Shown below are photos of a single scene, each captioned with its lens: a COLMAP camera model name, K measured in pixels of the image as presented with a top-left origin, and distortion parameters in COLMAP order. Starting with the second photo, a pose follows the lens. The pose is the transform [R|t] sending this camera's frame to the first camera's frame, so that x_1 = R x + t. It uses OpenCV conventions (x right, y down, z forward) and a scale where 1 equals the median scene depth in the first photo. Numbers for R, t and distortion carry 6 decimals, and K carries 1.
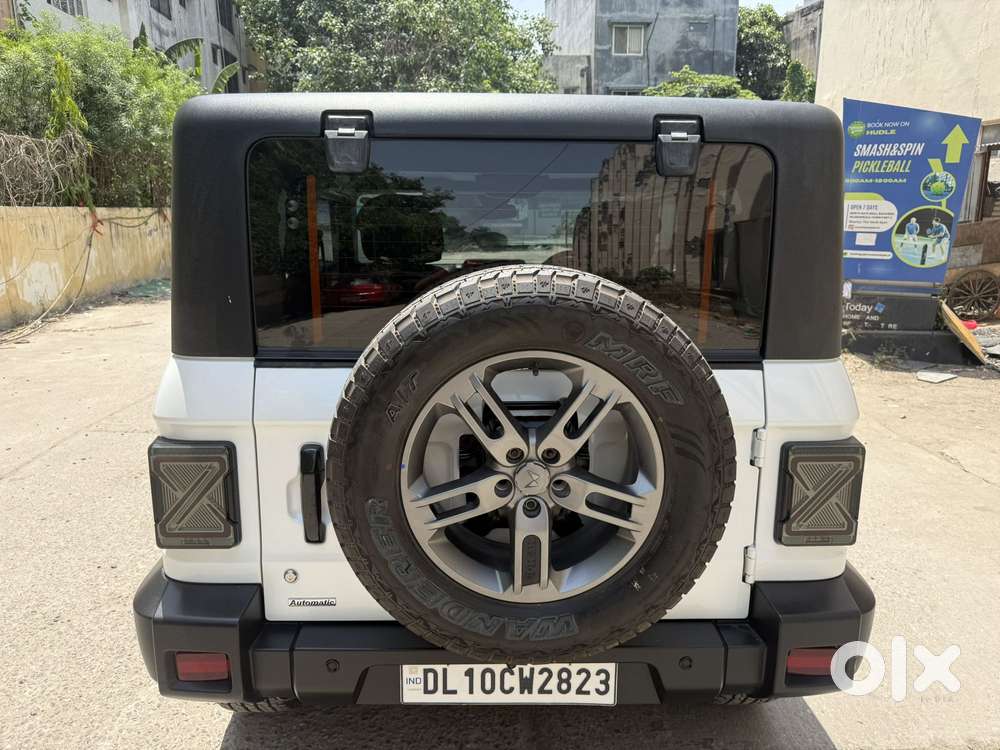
lens RADIAL K [[709.7, 0, 496.0], [0, 709.7, 379.4], [0, 0, 1]] dist [0.017538, -0.031312]
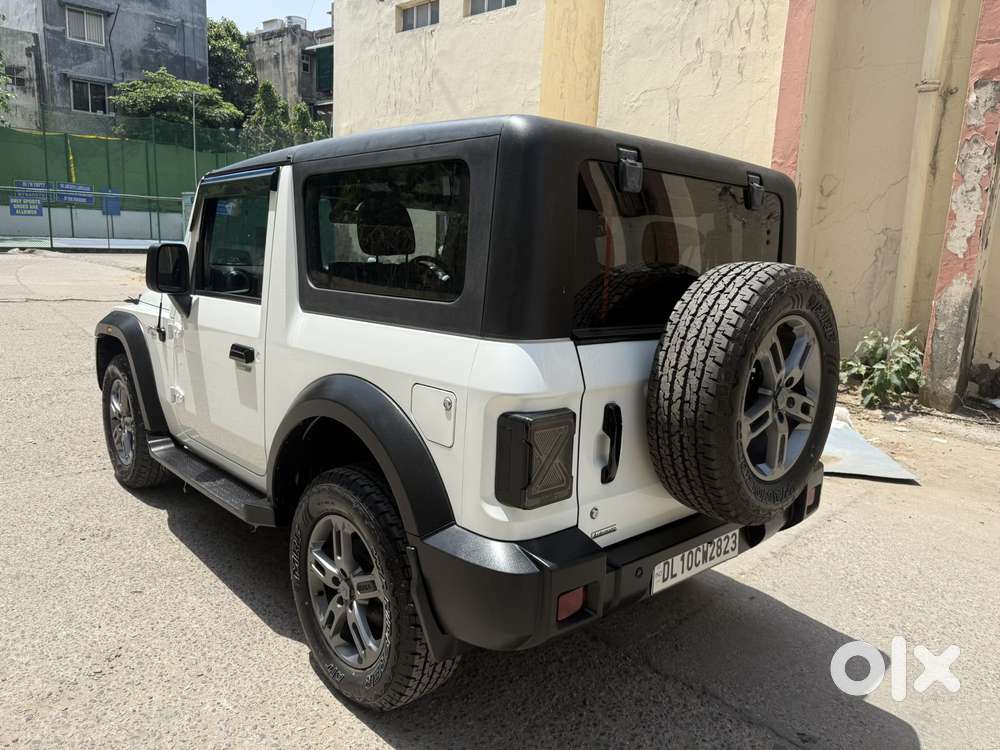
lens RADIAL K [[709.7, 0, 498.1], [0, 709.7, 368.8], [0, 0, 1]] dist [0.017538, -0.031312]
pose [[0.758302, -0.081367, 0.646806, -0.144895], [0.100303, 0.994928, 0.007567, 0.000023], [-0.644141, 0.059139, 0.762617, 0.019024]]
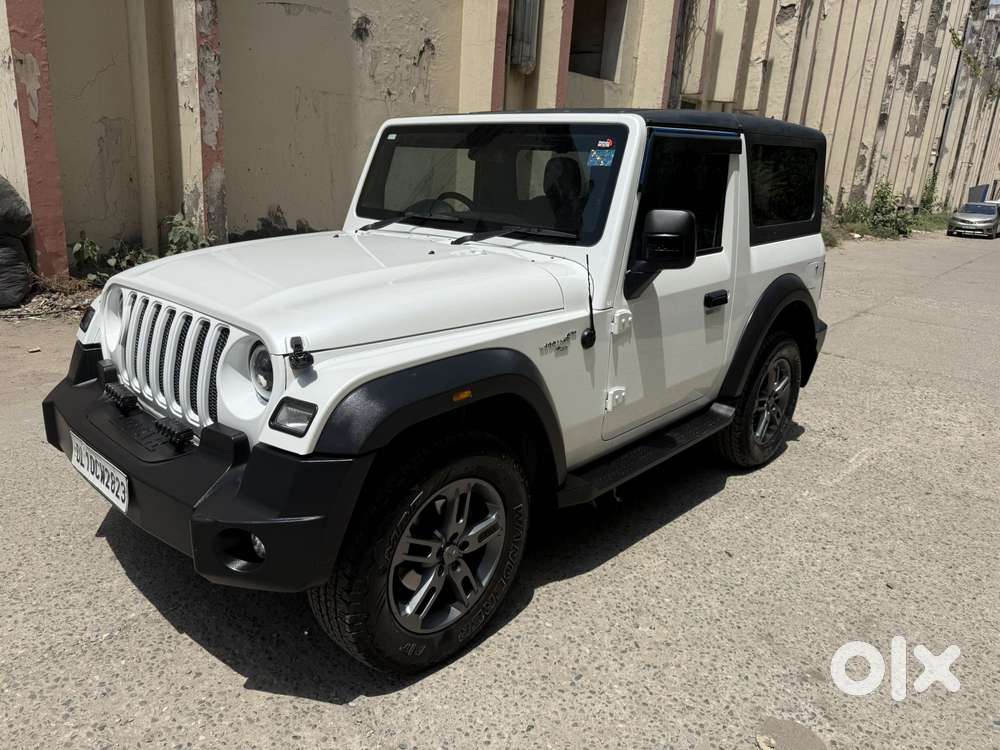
lens RADIAL K [[709.7, 0, 483.6], [0, 709.7, 376.0], [0, 0, 1]] dist [0.017538, -0.031312]
pose [[-0.702261, -0.237364, 0.671184, -0.178975], [0.108884, 0.895877, 0.430753, -0.103621], [-0.703544, 0.375582, -0.603294, 0.457831]]
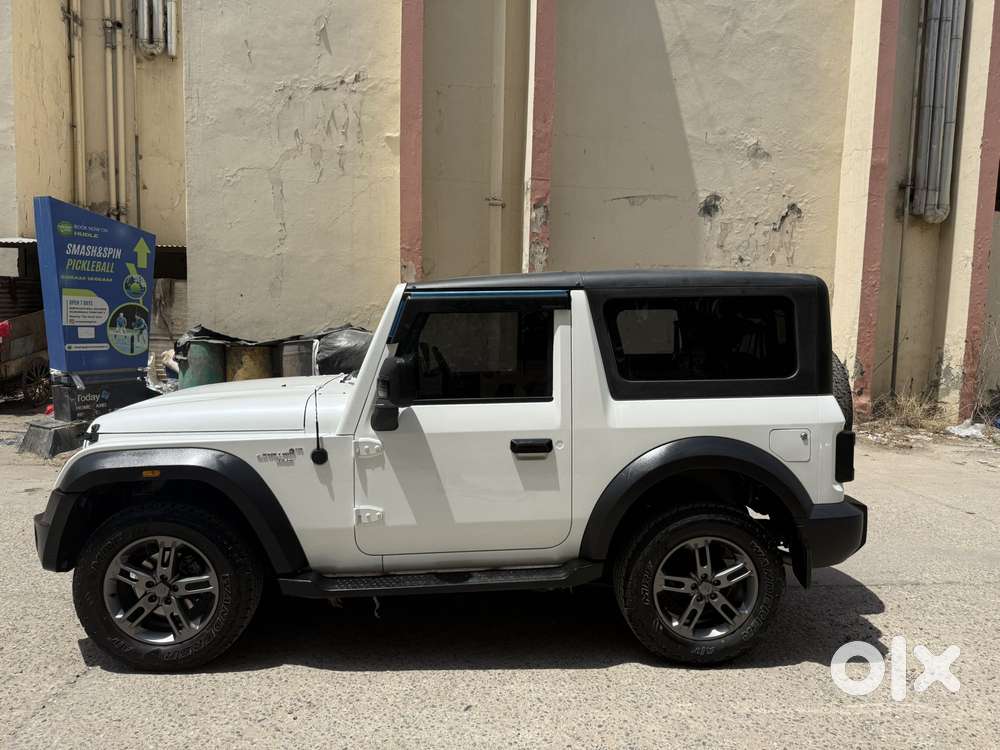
lens RADIAL K [[709.7, 0, 495.3], [0, 709.7, 372.5], [0, 0, 1]] dist [0.017538, -0.031312]
pose [[-0.030595, -0.085477, 0.995870, -0.310480], [0.208227, 0.973932, 0.089992, -0.062037], [-0.977602, 0.210120, -0.011999, 0.248619]]
